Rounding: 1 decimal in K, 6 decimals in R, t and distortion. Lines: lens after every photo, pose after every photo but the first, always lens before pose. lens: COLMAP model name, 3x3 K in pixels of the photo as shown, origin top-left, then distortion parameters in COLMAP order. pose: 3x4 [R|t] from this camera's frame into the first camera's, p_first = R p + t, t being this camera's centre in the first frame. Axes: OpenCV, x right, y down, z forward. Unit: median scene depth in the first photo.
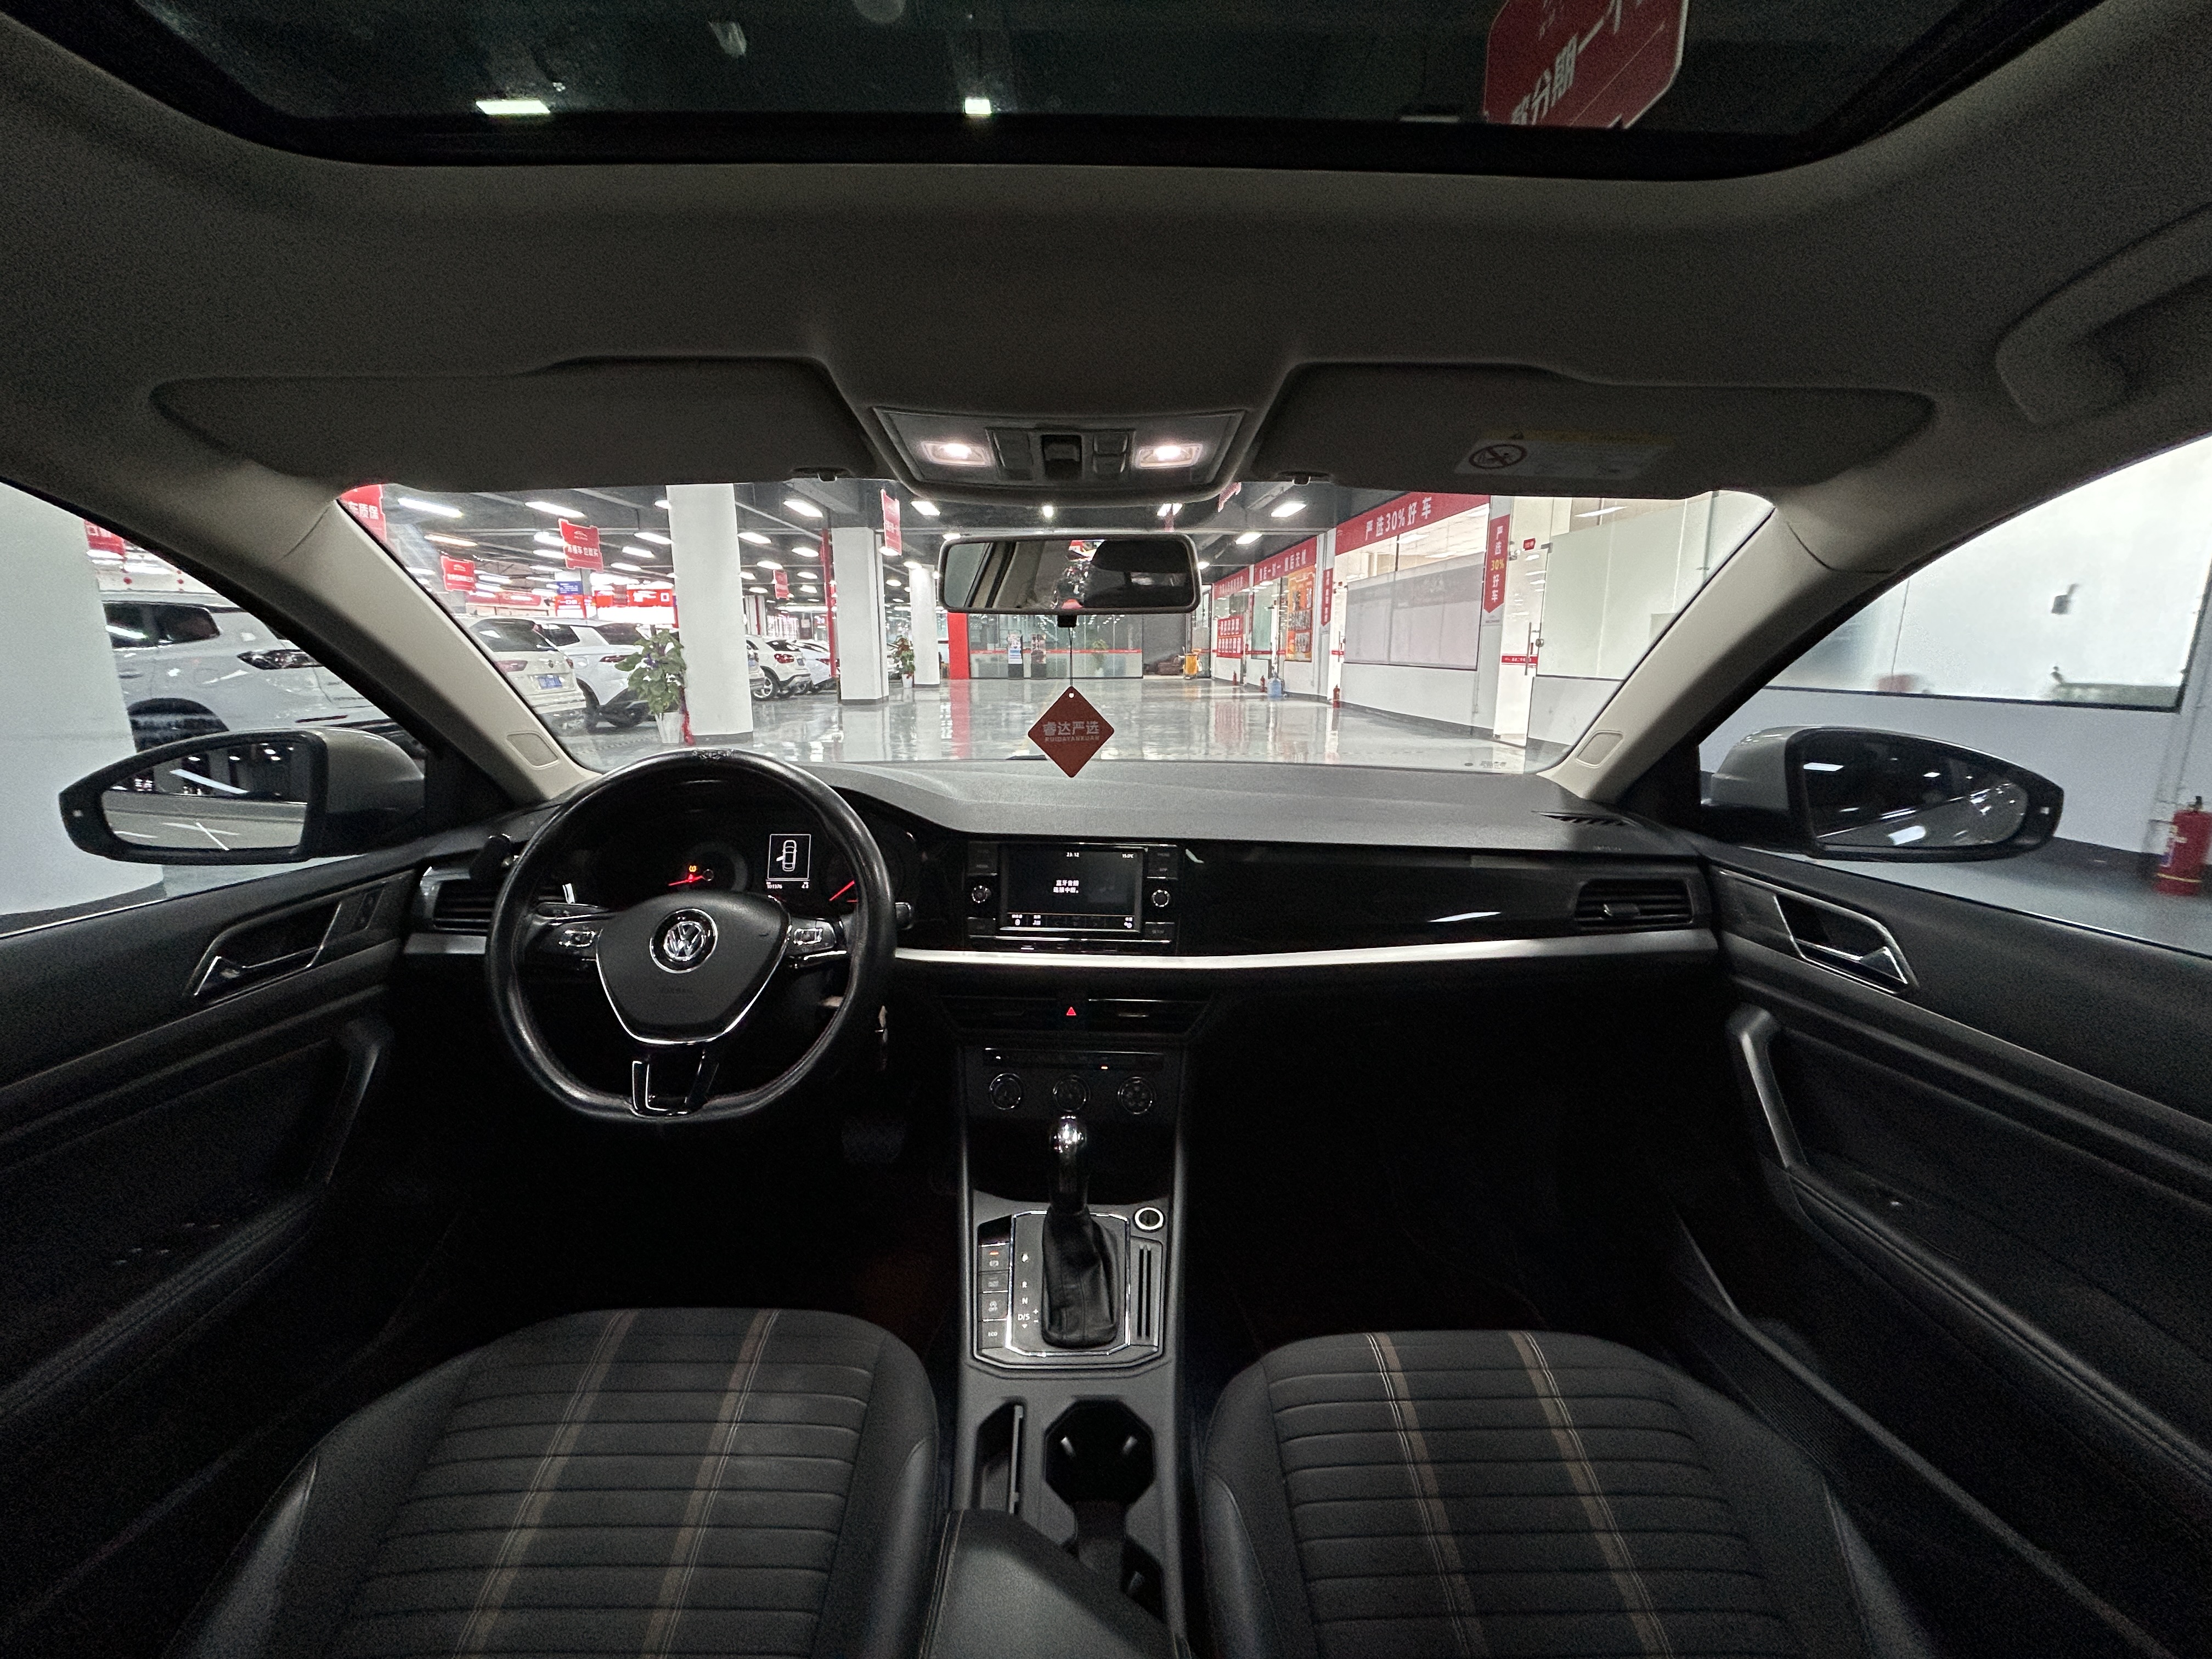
lens RADIAL K [[889.9, 0, 1106.5], [0, 889.9, 830.9], [0, 0, 1]] dist [0.007788, 0.000521]
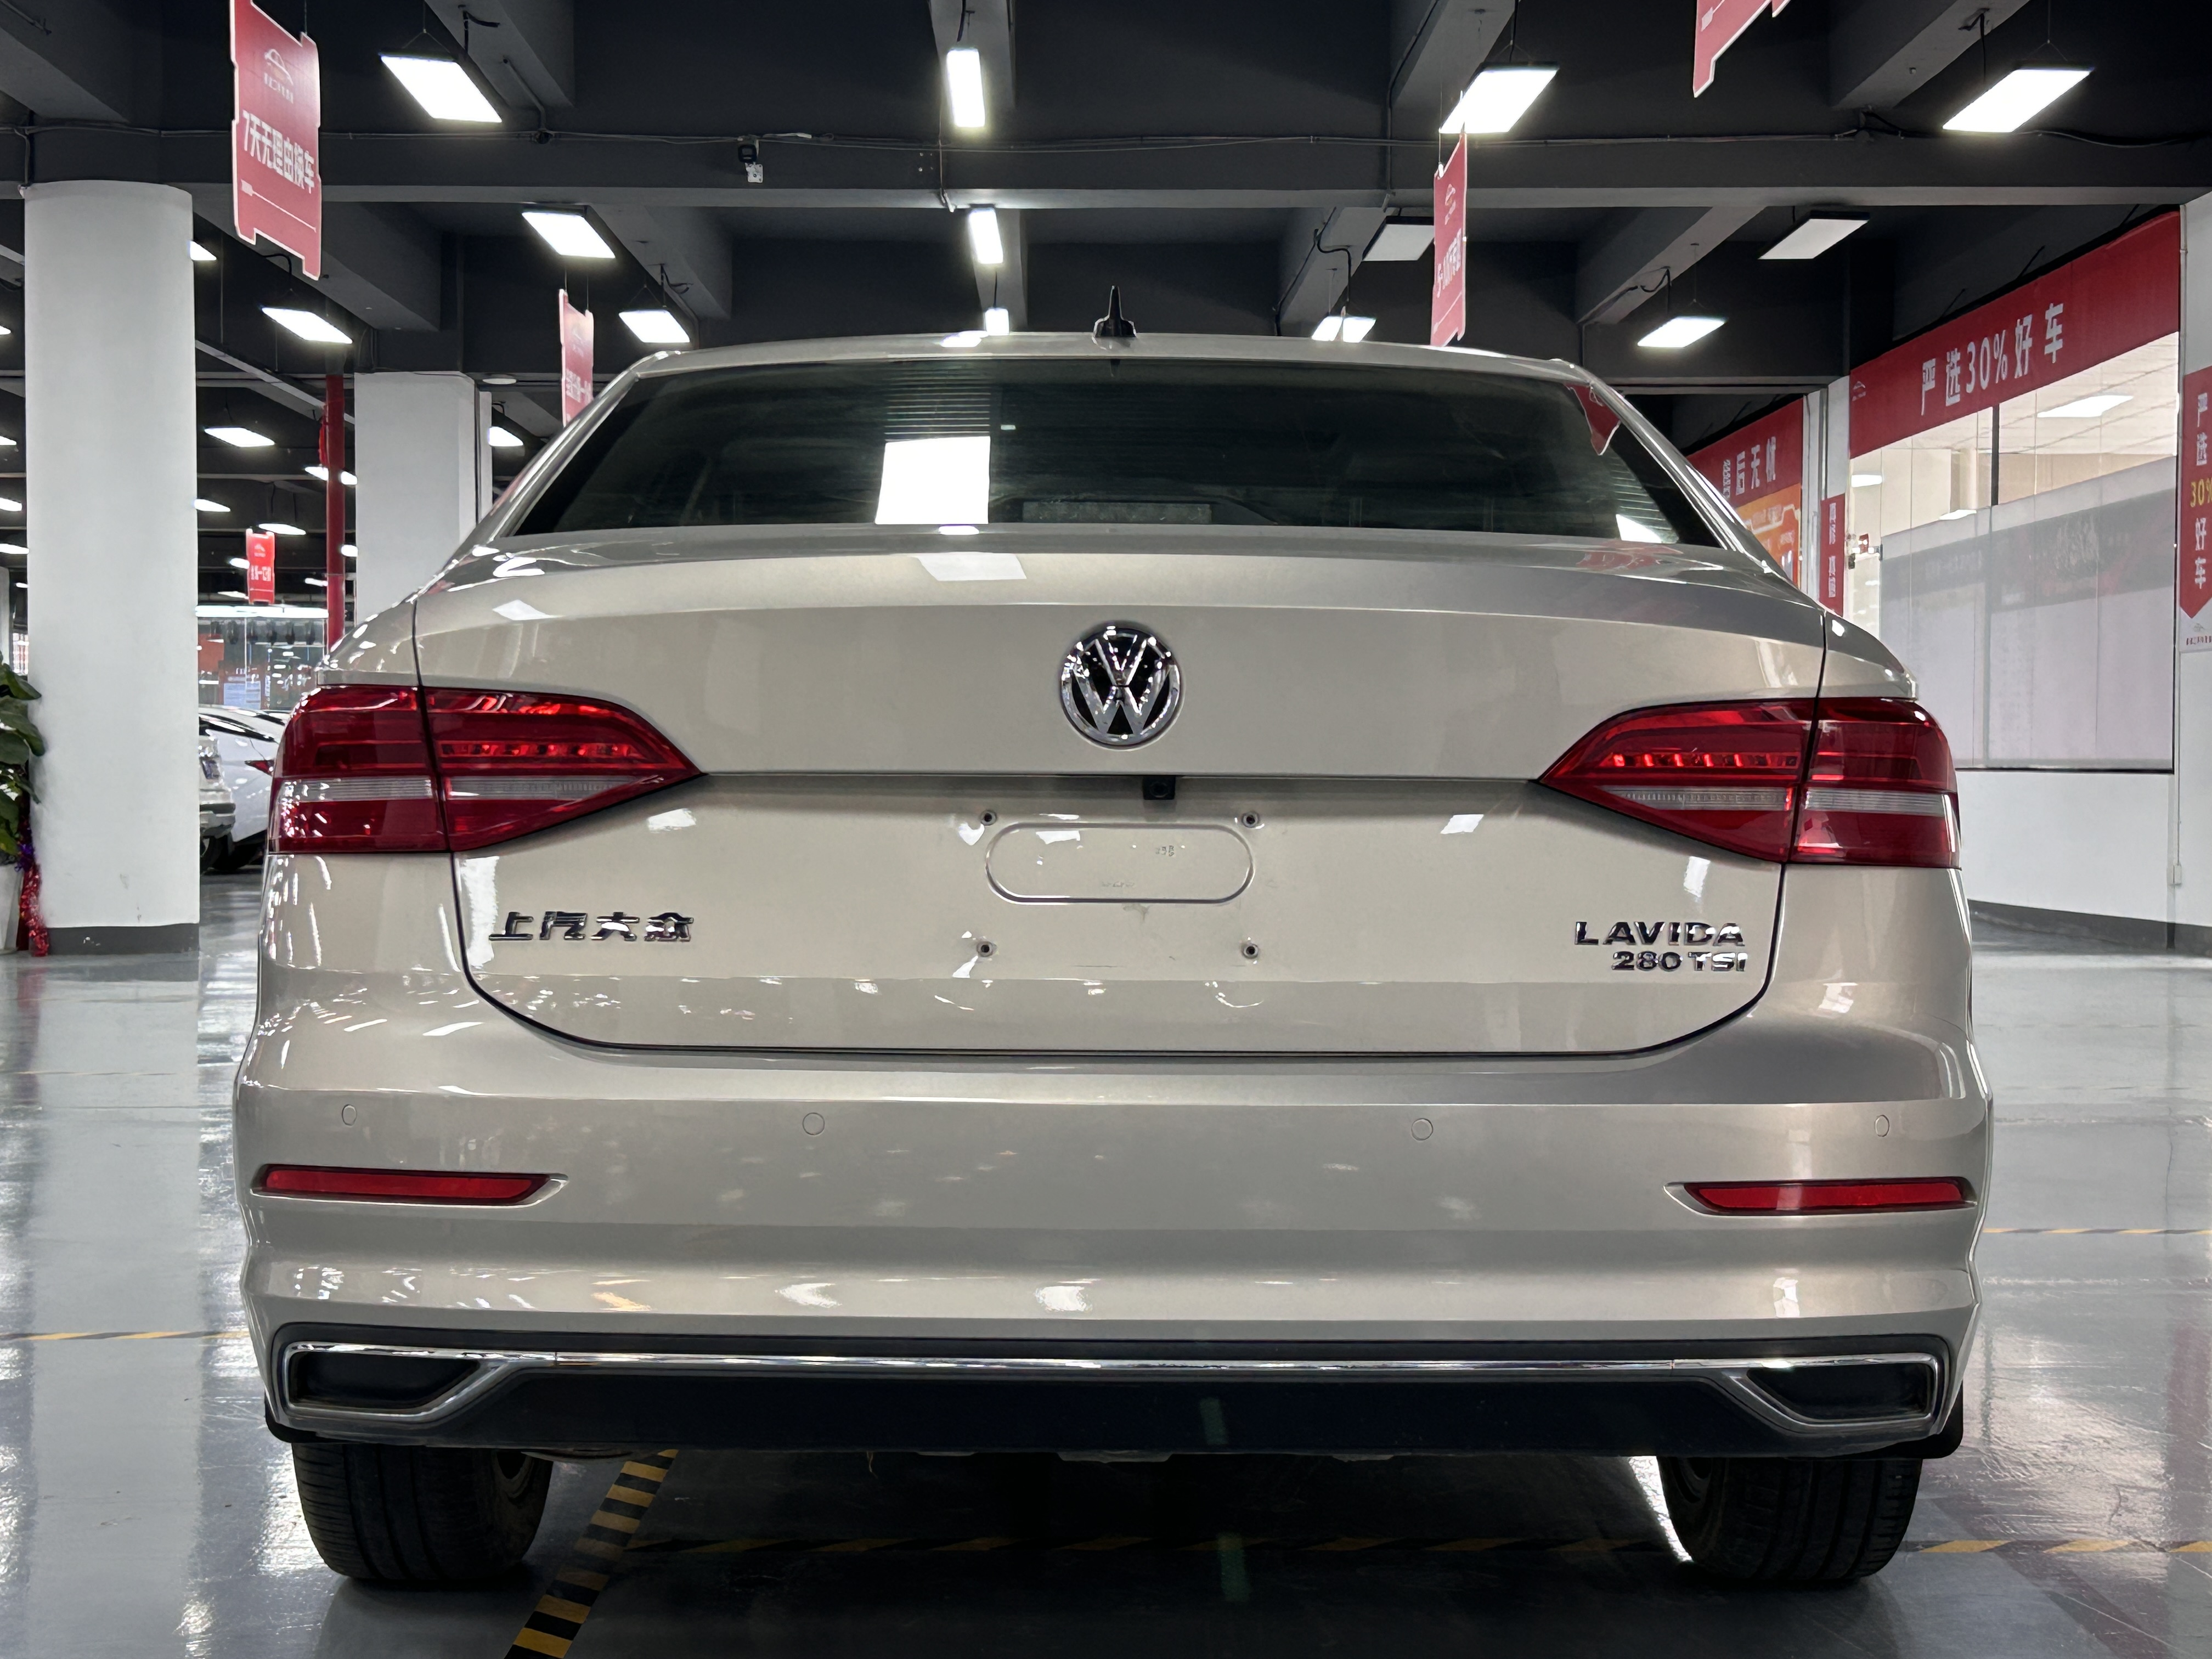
lens RADIAL K [[3517.3, 0, 1107.9], [0, 3517.3, 838.9], [0, 0, 1]] dist [0.117982, 0.000000]
pose [[0.999782, 0.005539, -0.020107, 0.095124], [-0.009130, 0.983036, -0.183187, 1.099110], [0.018751, 0.183331, 0.982872, -4.039536]]
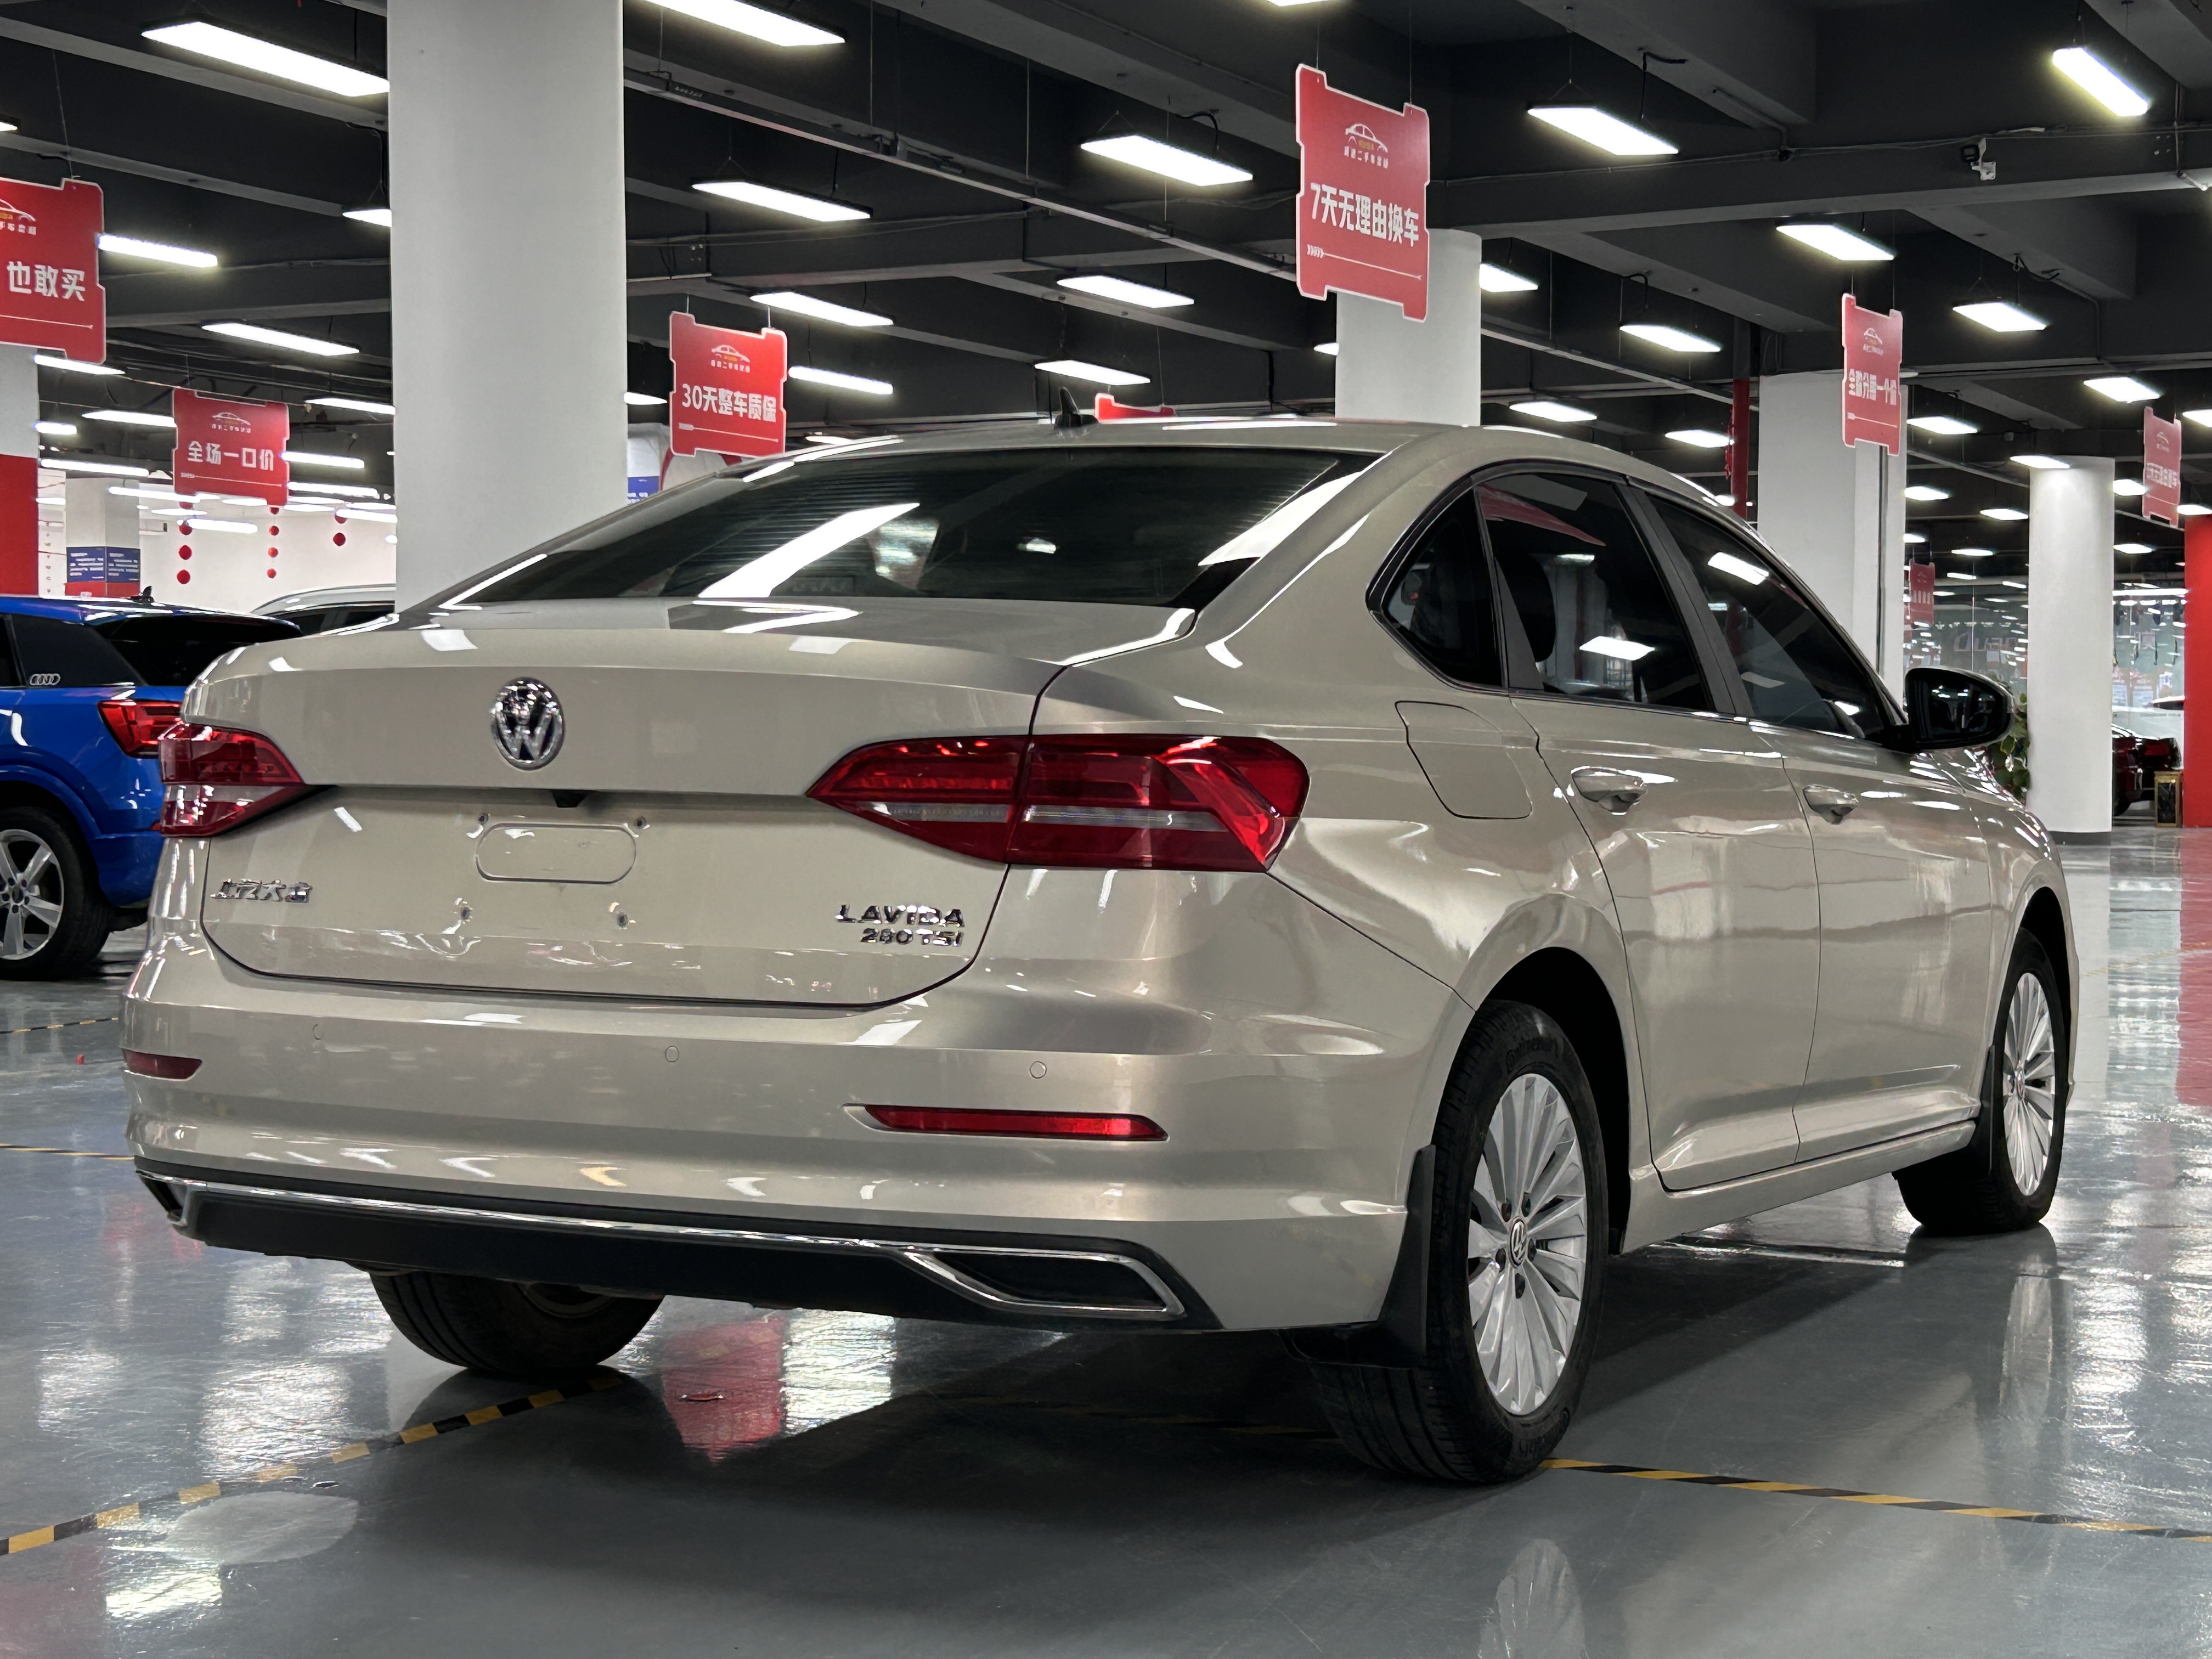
lens RADIAL K [[3517.3, 0, 1091.5], [0, 3517.3, 834.7], [0, 0, 1]] dist [0.117982, 0.000000]
pose [[0.866998, 0.020335, -0.497896, 2.381231], [-0.108125, 0.983039, -0.148131, 1.090092], [0.486439, 0.182265, 0.854492, -4.272209]]
